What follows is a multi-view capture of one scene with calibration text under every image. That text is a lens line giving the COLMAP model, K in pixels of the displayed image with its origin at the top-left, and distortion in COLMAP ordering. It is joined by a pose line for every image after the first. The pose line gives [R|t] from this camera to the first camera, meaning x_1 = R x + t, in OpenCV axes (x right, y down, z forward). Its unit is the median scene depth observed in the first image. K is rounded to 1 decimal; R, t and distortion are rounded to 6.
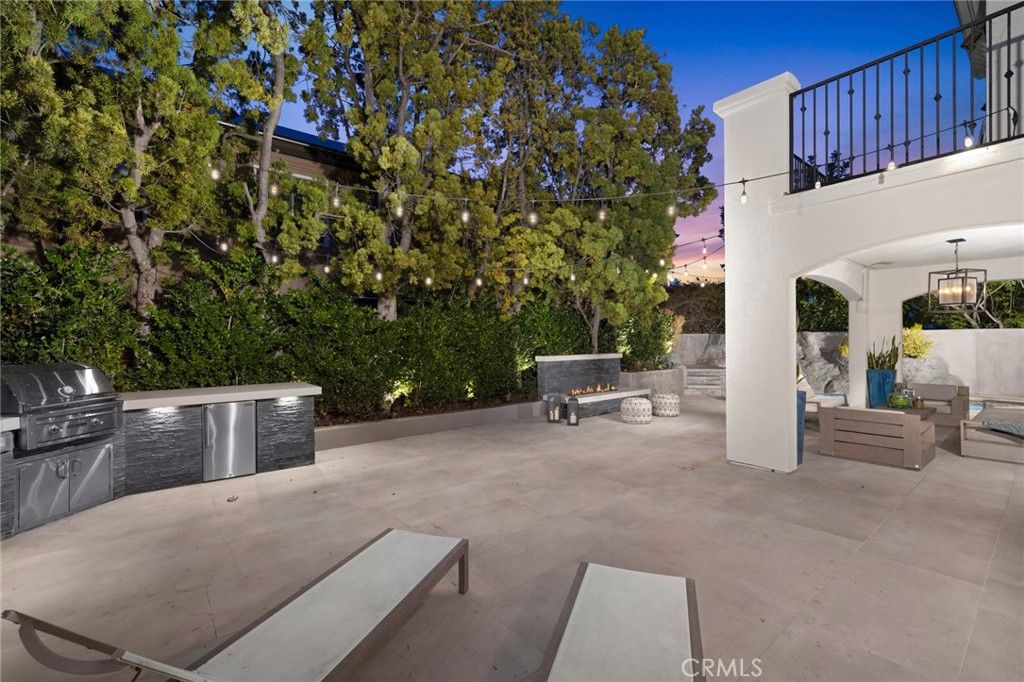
lens RADIAL K [[433.4, 0, 511.2], [0, 433.4, 336.3], [0, 0, 1]] dist [0.002314, 0.000183]
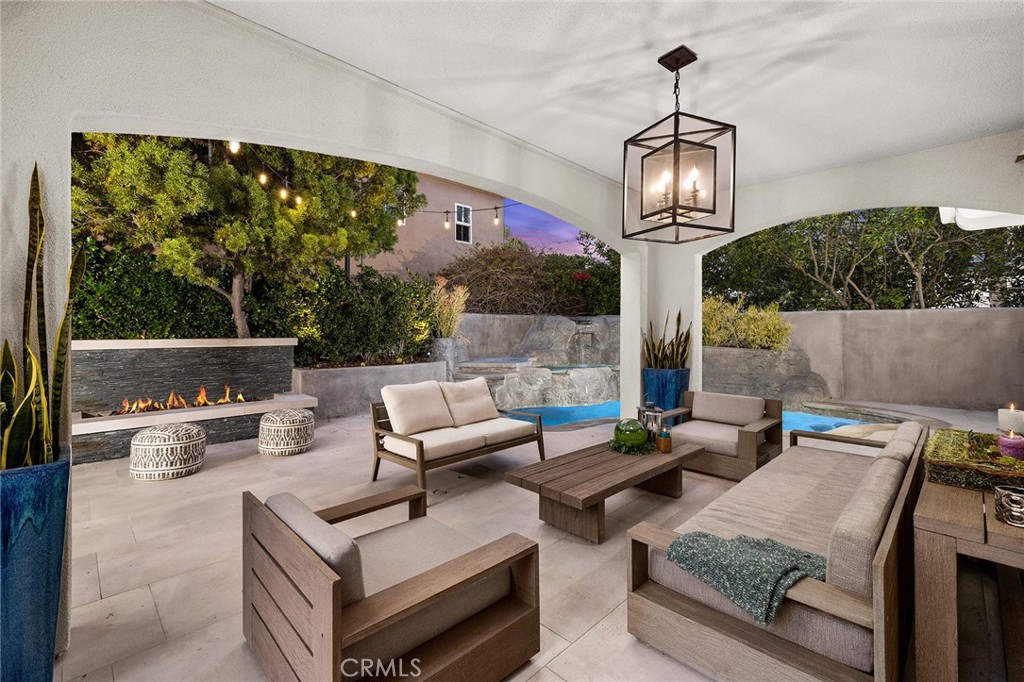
lens RADIAL K [[433.4, 0, 485.6], [0, 433.4, 320.0], [0, 0, 1]] dist [0.002314, 0.000183]
pose [[0.997072, 0.013279, 0.075305, 0.437221], [-0.012685, 0.999885, -0.008360, 0.013898], [-0.075407, 0.007381, 0.997126, 0.332536]]
